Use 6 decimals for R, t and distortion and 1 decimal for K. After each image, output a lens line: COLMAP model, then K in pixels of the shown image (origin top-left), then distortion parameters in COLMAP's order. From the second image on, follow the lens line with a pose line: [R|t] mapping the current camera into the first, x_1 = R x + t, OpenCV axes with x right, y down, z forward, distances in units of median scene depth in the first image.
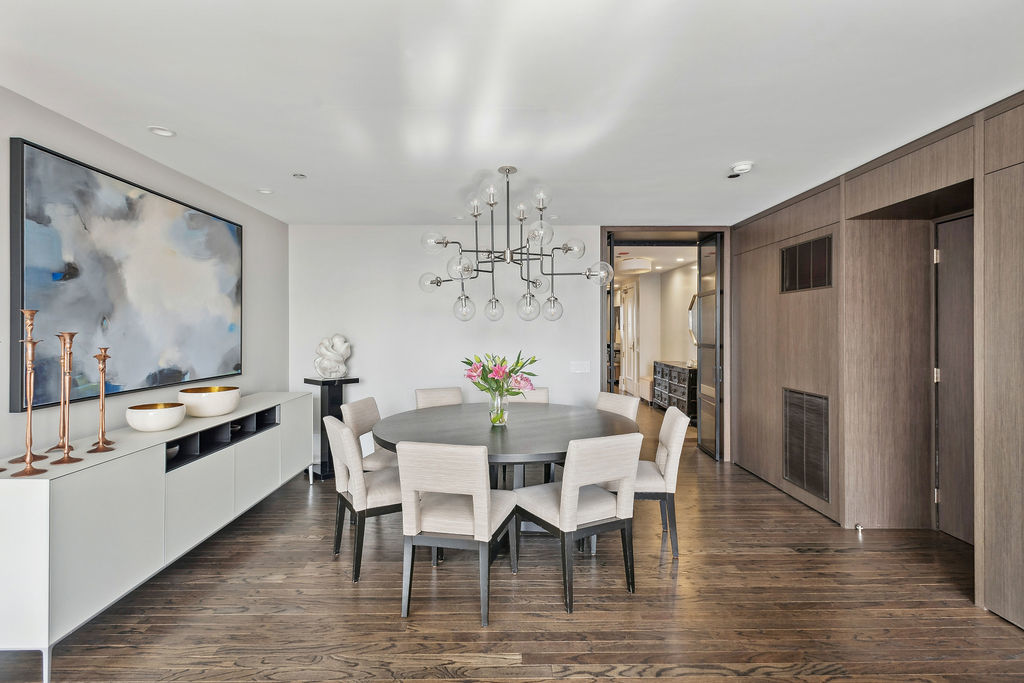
lens RADIAL K [[501.7, 0, 524.6], [0, 501.7, 329.2], [0, 0, 1]] dist [0.002070, 0.001694]
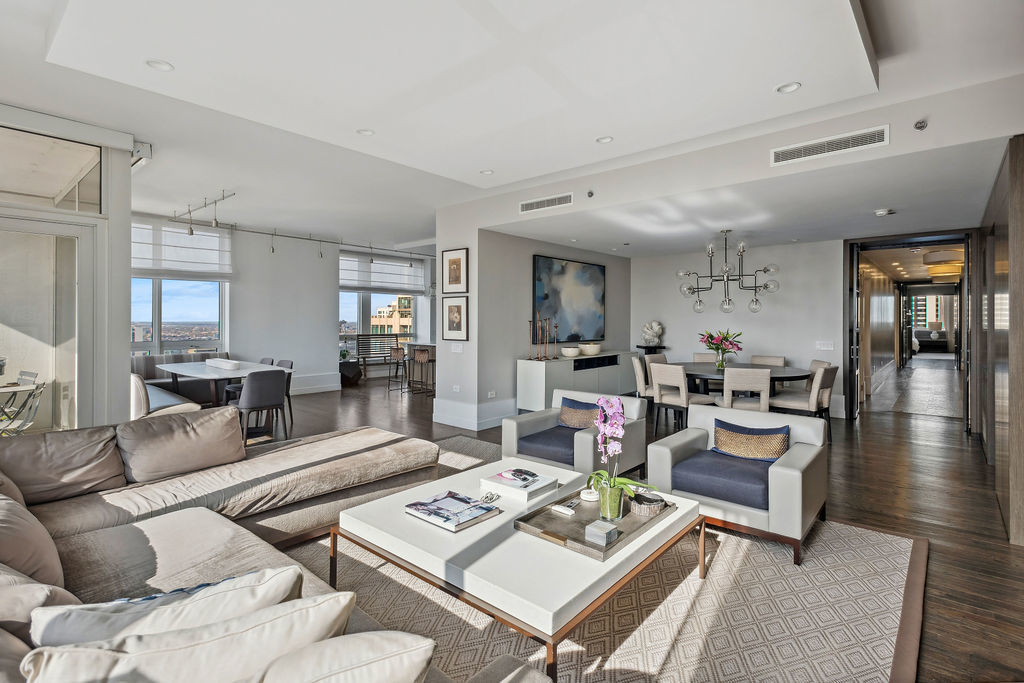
lens RADIAL K [[501.7, 0, 517.4], [0, 501.7, 323.8], [0, 0, 1]] dist [0.002070, 0.001694]
pose [[0.744213, 0.008889, -0.667883, 0.817010], [-0.003316, 0.999948, 0.009614, 0.011517], [0.667934, -0.004940, 0.744204, -1.149056]]
